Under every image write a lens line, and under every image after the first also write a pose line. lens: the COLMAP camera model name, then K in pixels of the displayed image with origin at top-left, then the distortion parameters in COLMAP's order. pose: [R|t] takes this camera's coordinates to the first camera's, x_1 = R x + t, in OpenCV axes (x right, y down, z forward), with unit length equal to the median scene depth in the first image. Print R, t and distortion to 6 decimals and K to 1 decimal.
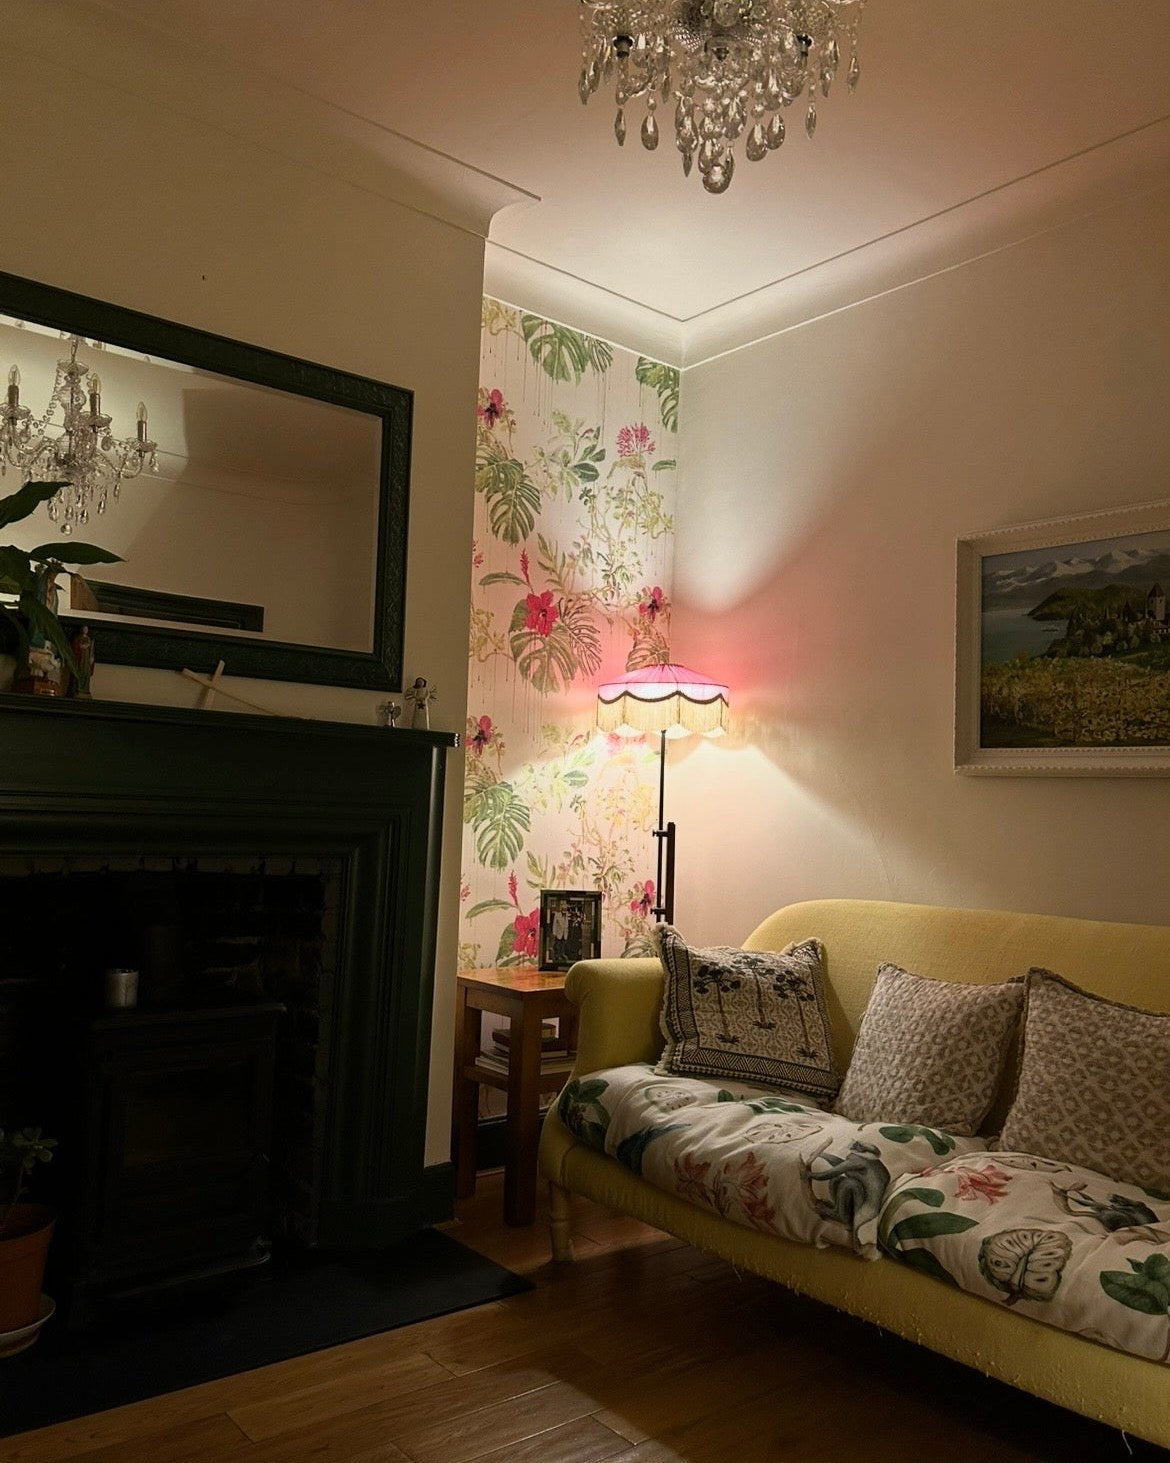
lens RADIAL K [[1174.9, 0, 585.0], [0, 1174.9, 731.5], [0, 0, 1]] dist [0.084644, -0.068912]
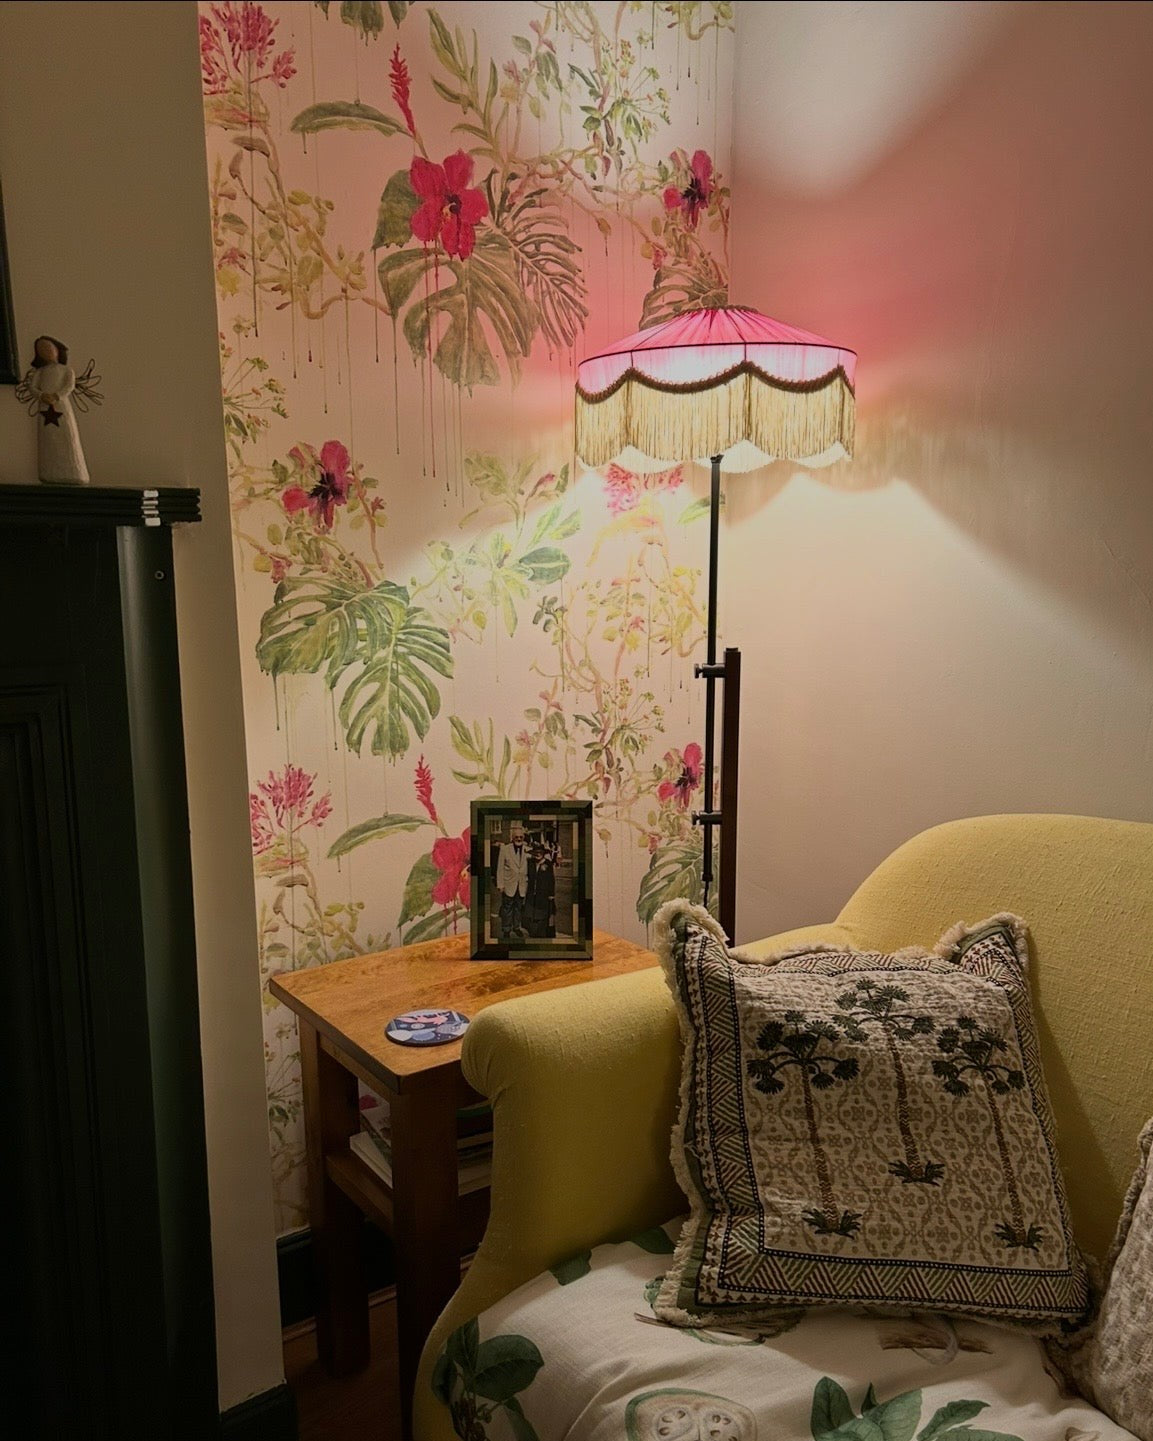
lens RADIAL K [[1170.1, 0, 573.8], [0, 1170.1, 808.0], [0, 0, 1]] dist [0.037465, -0.067174]
pose [[0.997553, -0.025408, -0.065131, 0.036533], [0.042611, 0.959543, 0.278320, 0.000590], [0.055424, -0.280414, 0.958278, 0.494652]]
